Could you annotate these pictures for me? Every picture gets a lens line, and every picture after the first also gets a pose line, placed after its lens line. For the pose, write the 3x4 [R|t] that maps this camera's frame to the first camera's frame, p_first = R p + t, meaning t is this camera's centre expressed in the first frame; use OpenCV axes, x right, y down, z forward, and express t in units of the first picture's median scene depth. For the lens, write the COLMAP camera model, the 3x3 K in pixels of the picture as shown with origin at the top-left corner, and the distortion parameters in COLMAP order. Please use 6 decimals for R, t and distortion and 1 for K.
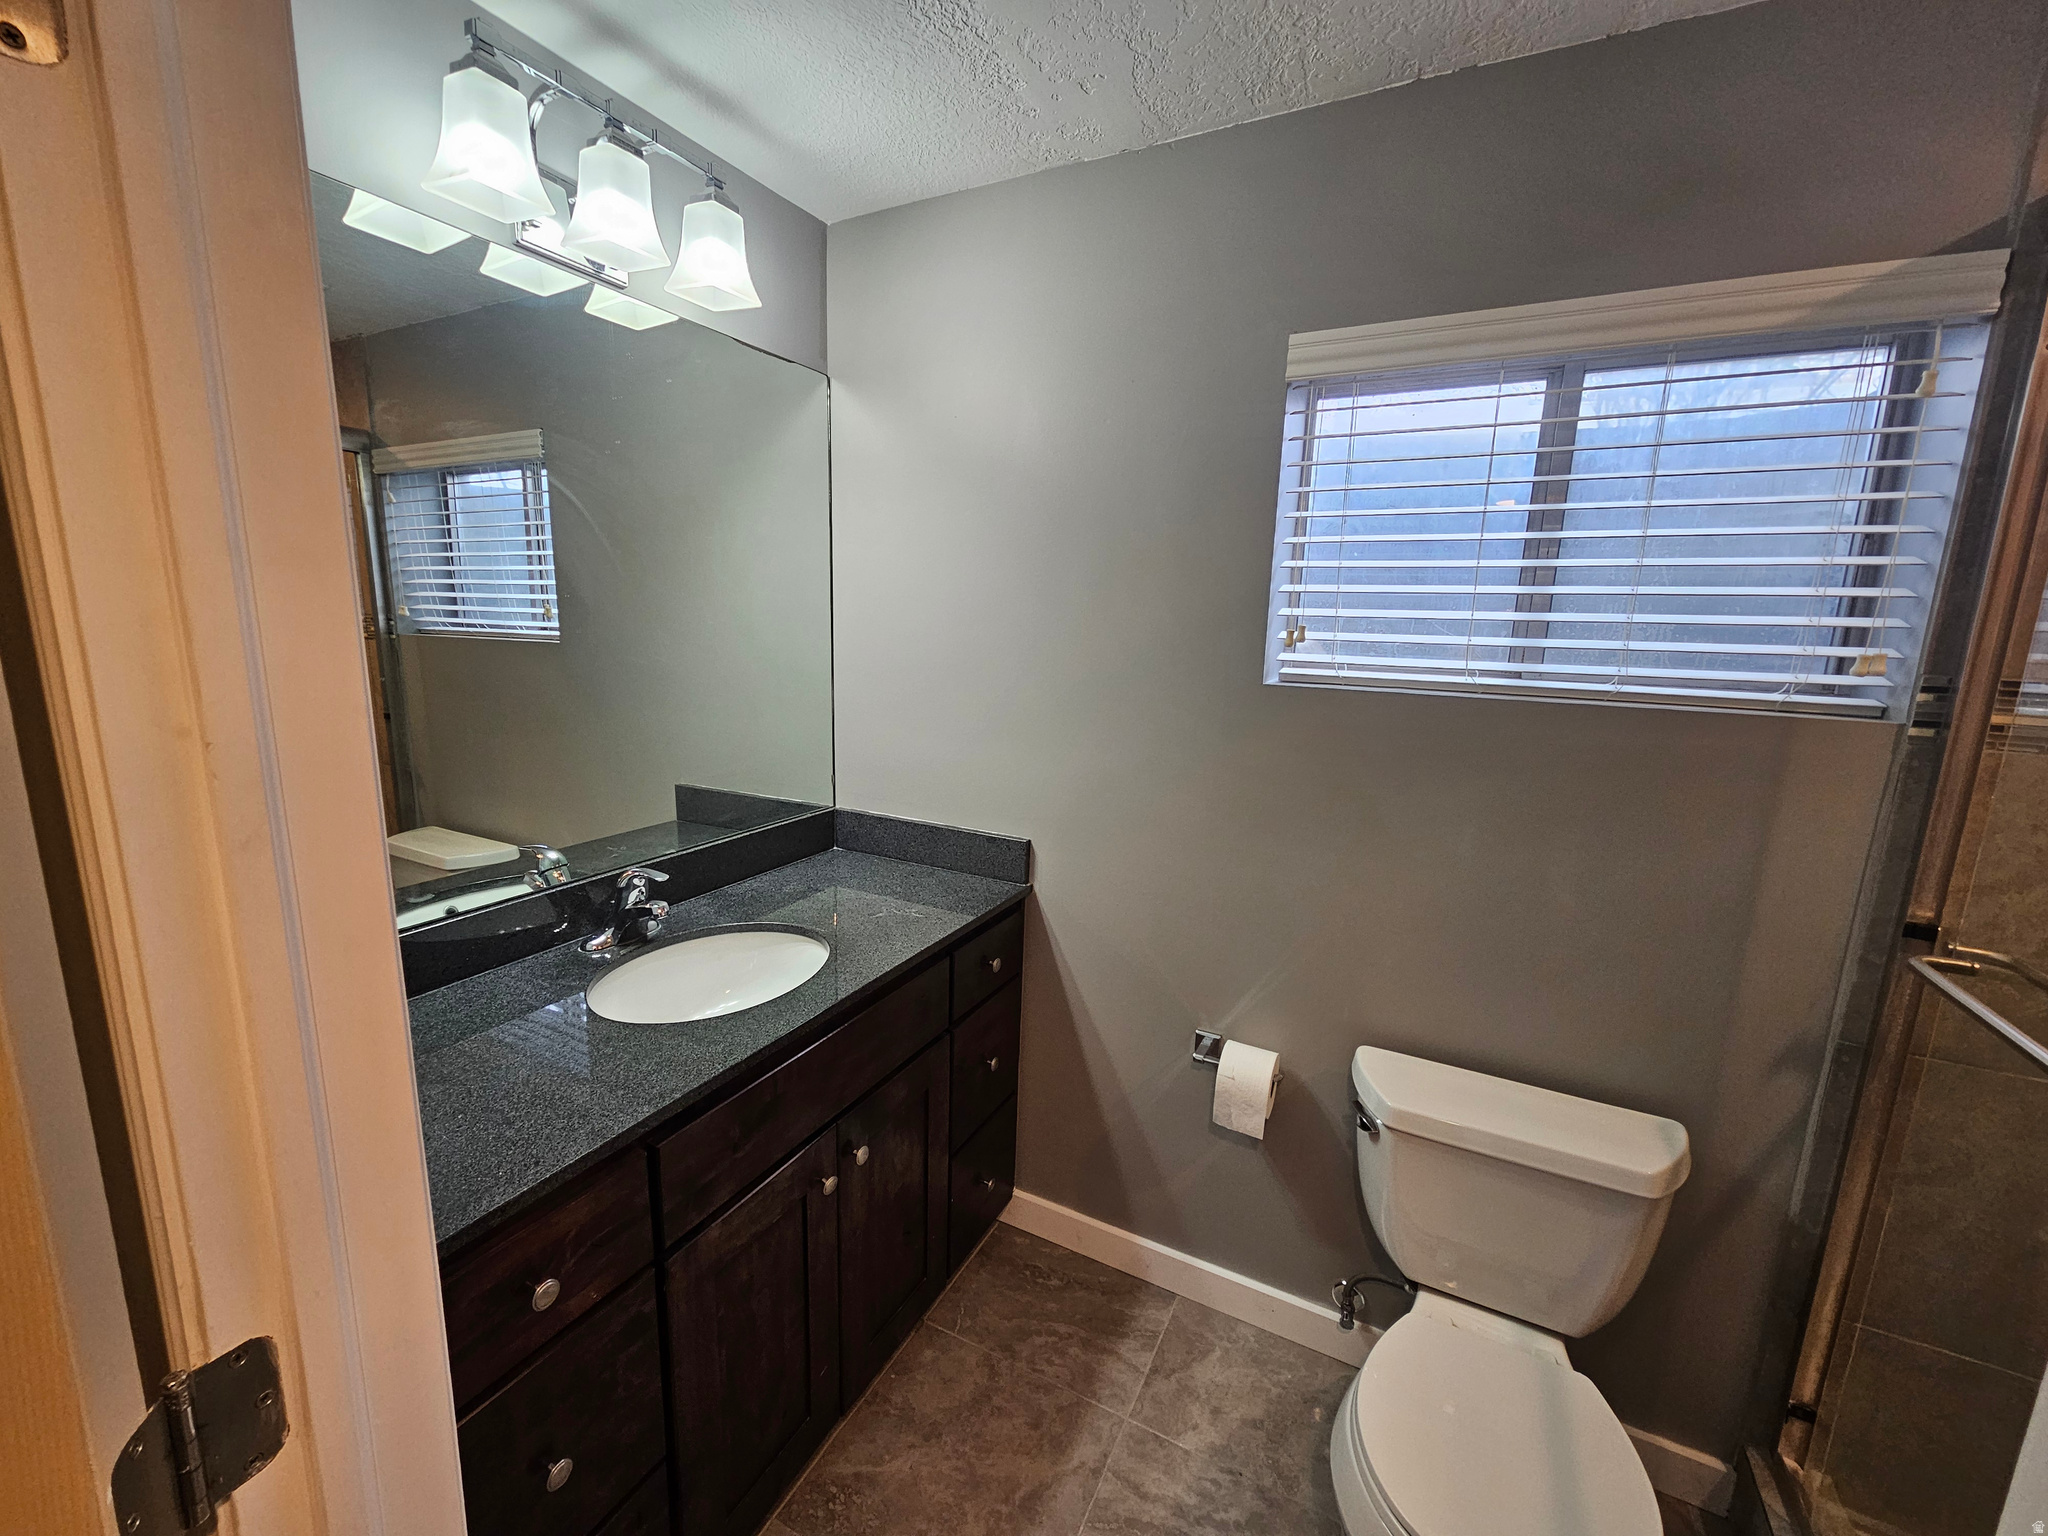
lens RADIAL K [[834.6, 0, 1002.7], [0, 834.6, 771.4], [0, 0, 1]] dist [0.001818, -0.002044]
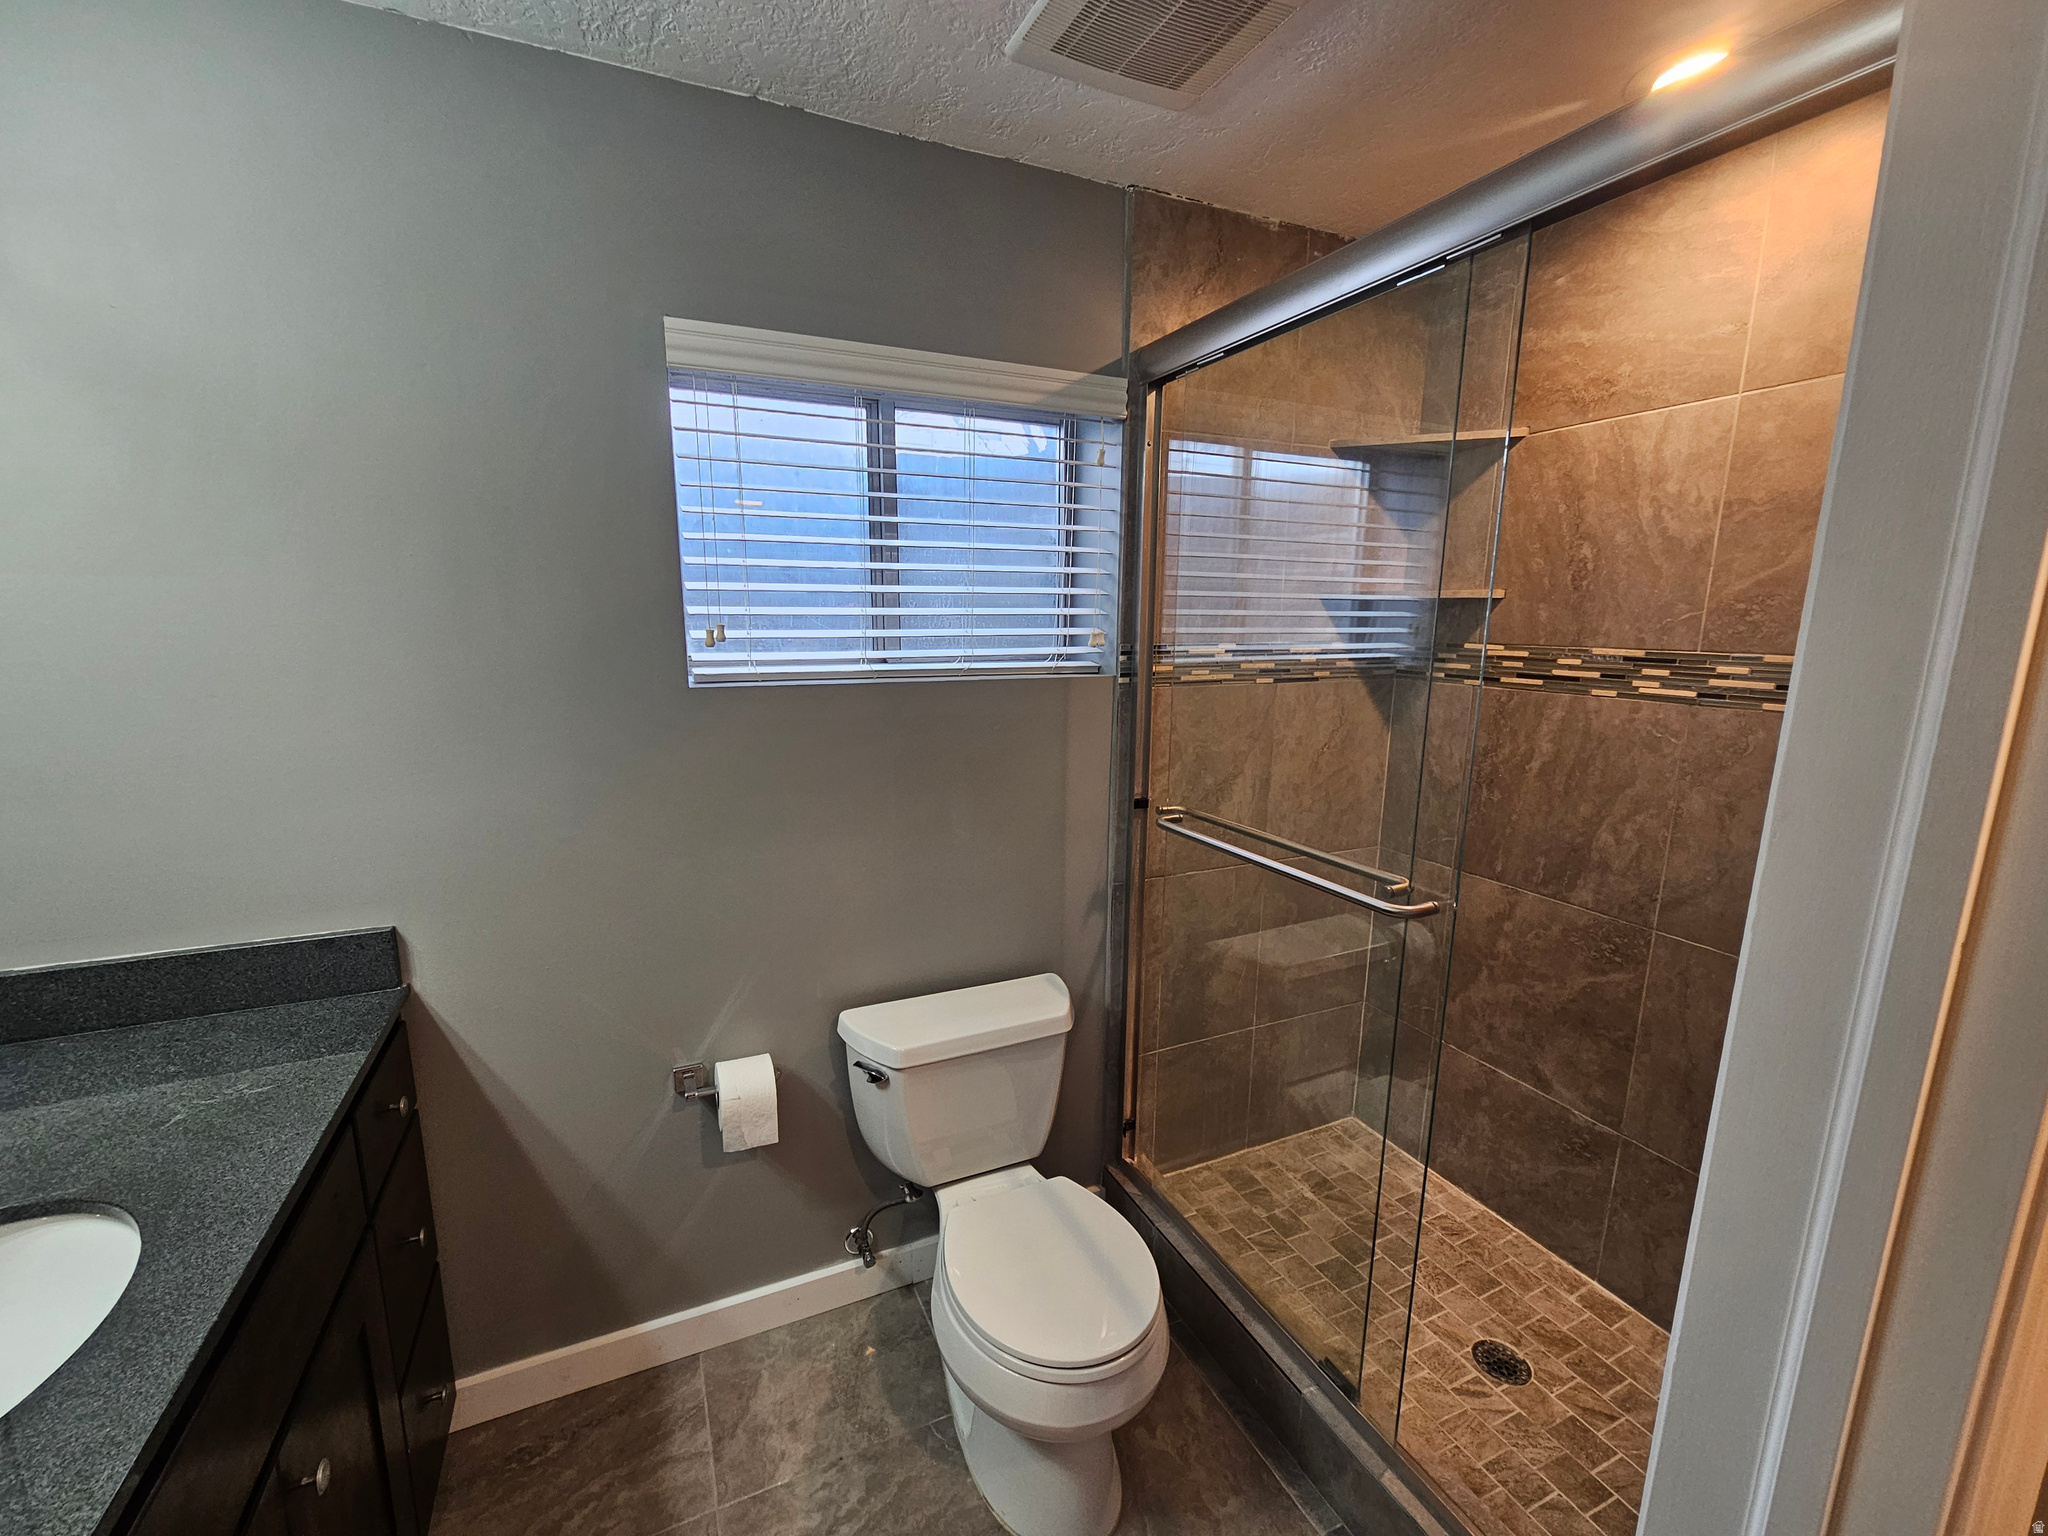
lens RADIAL K [[834.6, 0, 1004.0], [0, 834.6, 774.8], [0, 0, 1]] dist [0.001818, -0.002044]
pose [[0.616221, -0.170078, 0.768990, -0.221194], [0.159503, 0.983121, 0.089621, -0.036467], [-0.771252, 0.067429, 0.632948, 0.137190]]
